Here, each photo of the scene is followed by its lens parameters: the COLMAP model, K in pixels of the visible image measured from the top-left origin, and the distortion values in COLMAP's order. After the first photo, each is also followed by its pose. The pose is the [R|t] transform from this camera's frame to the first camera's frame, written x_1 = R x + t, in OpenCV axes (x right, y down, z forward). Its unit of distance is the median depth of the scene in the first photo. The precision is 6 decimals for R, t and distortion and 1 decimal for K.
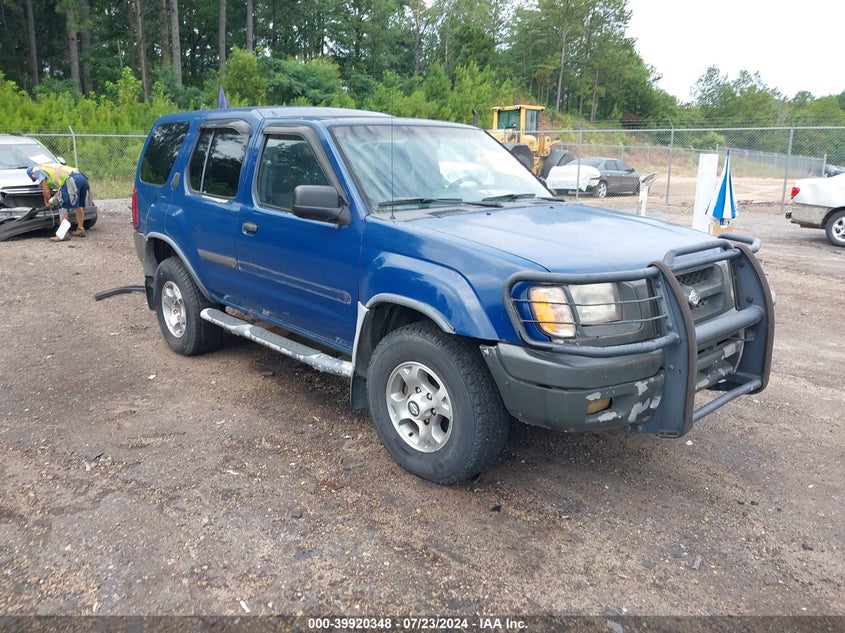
lens RADIAL K [[716.6, 0, 426.5], [0, 716.6, 311.3], [0, 0, 1]] dist [0.000835, -0.026132]
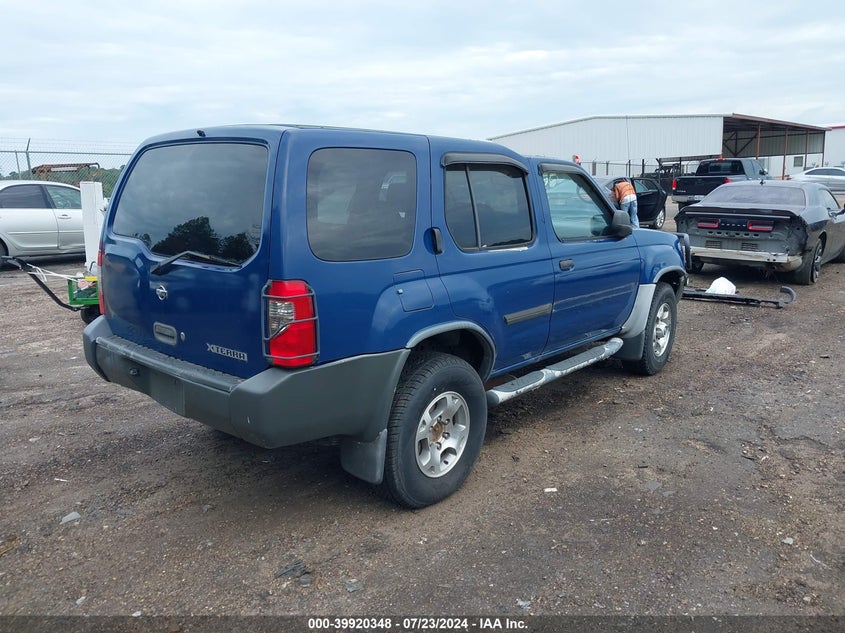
lens RADIAL K [[716.6, 0, 404.2], [0, 716.6, 313.0], [0, 0, 1]] dist [0.000835, -0.026132]
pose [[-0.164767, -0.175063, 0.970672, -1.248158], [0.238814, 0.947760, 0.211468, -0.331499], [-0.956985, 0.266653, -0.114352, 1.396594]]
